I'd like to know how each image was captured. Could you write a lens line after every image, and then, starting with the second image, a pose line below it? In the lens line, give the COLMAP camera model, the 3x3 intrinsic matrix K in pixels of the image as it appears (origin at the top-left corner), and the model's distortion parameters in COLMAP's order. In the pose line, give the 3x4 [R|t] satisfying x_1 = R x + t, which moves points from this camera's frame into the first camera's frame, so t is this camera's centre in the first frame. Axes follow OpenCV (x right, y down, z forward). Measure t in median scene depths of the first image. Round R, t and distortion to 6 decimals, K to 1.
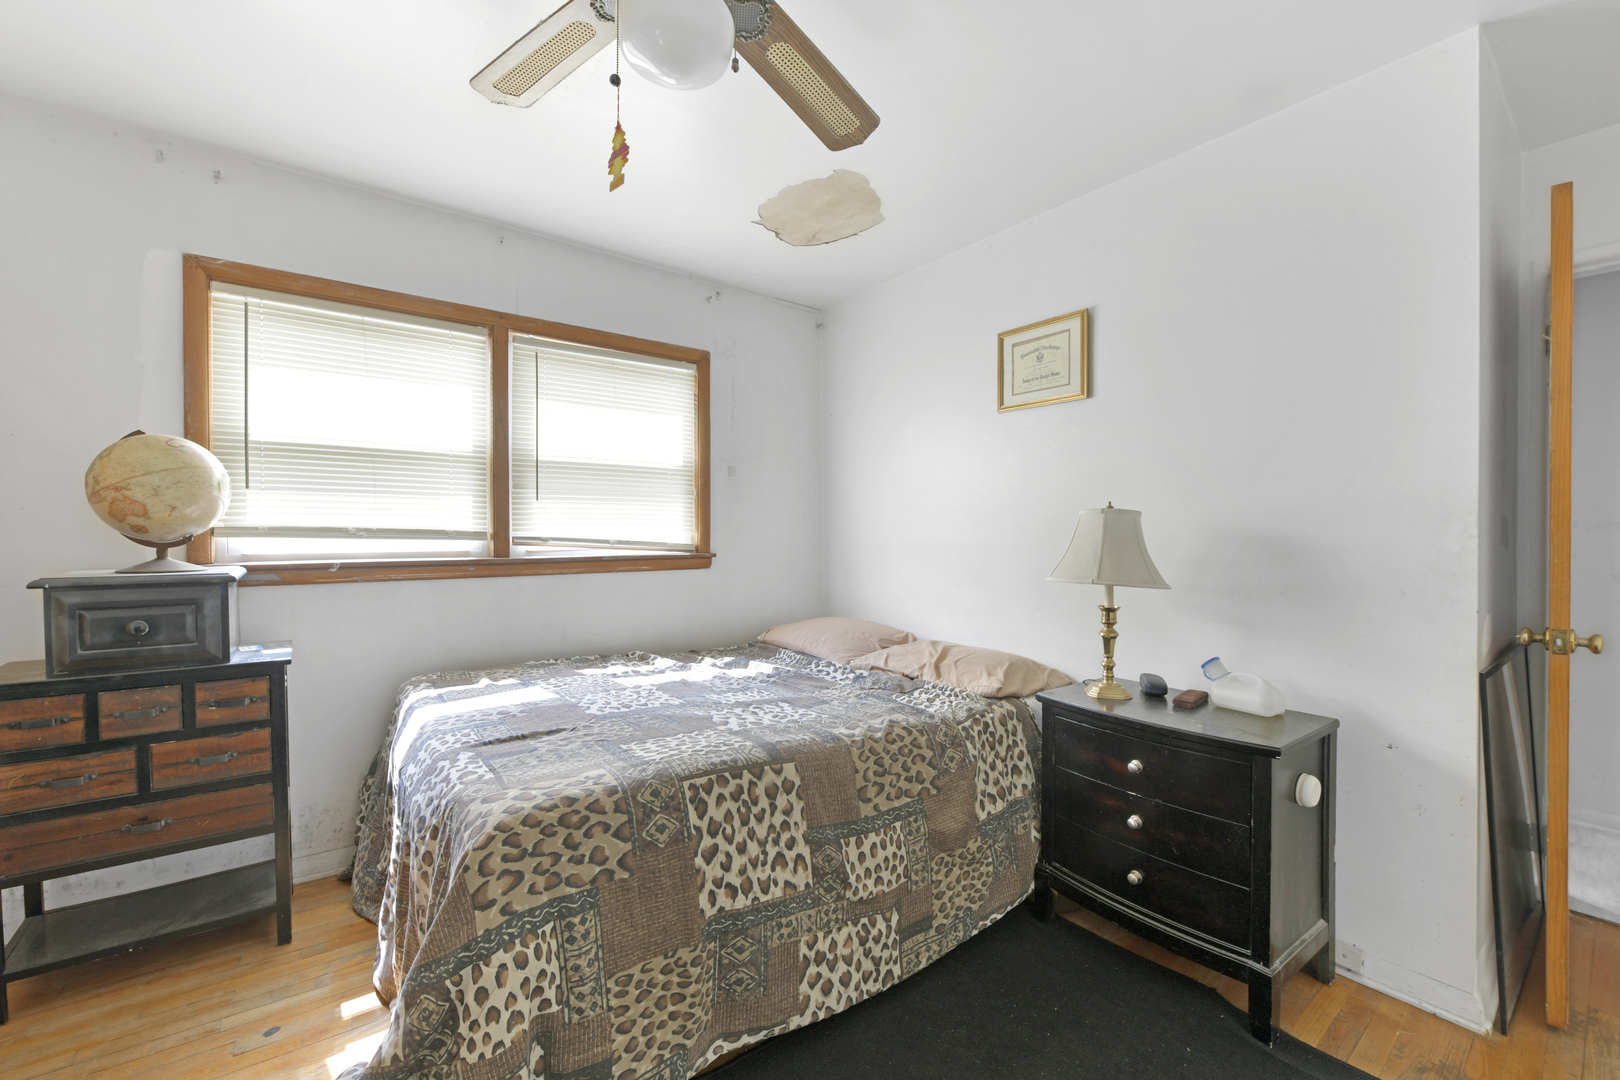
lens RADIAL K [[696.3, 0, 807.4], [0, 696.3, 528.6], [0, 0, 1]] dist [-0.017381, -0.000819]
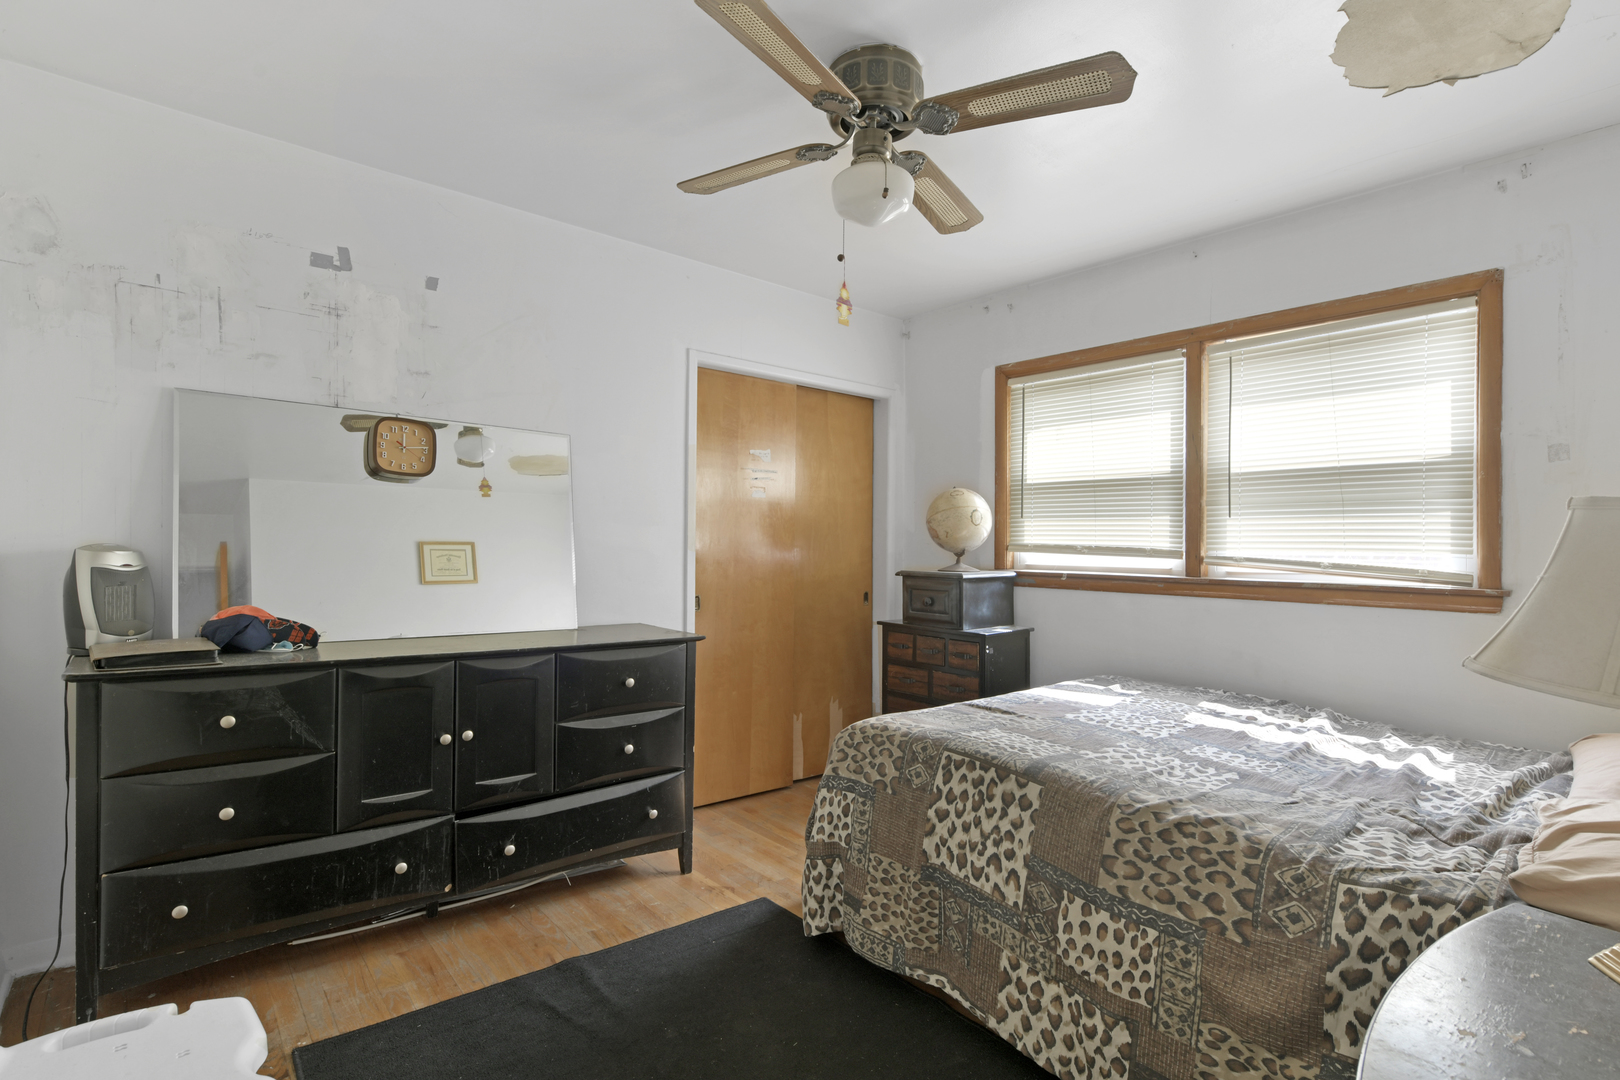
lens RADIAL K [[810.7, 0, 808.5], [0, 810.7, 545.3], [0, 0, 1]] dist [-0.002612, -0.000482]
pose [[0.003714, 0.001157, -0.999992, 1.151899], [-0.009390, 0.999955, 0.001122, 0.000189], [0.999949, 0.009386, 0.003725, 0.686748]]
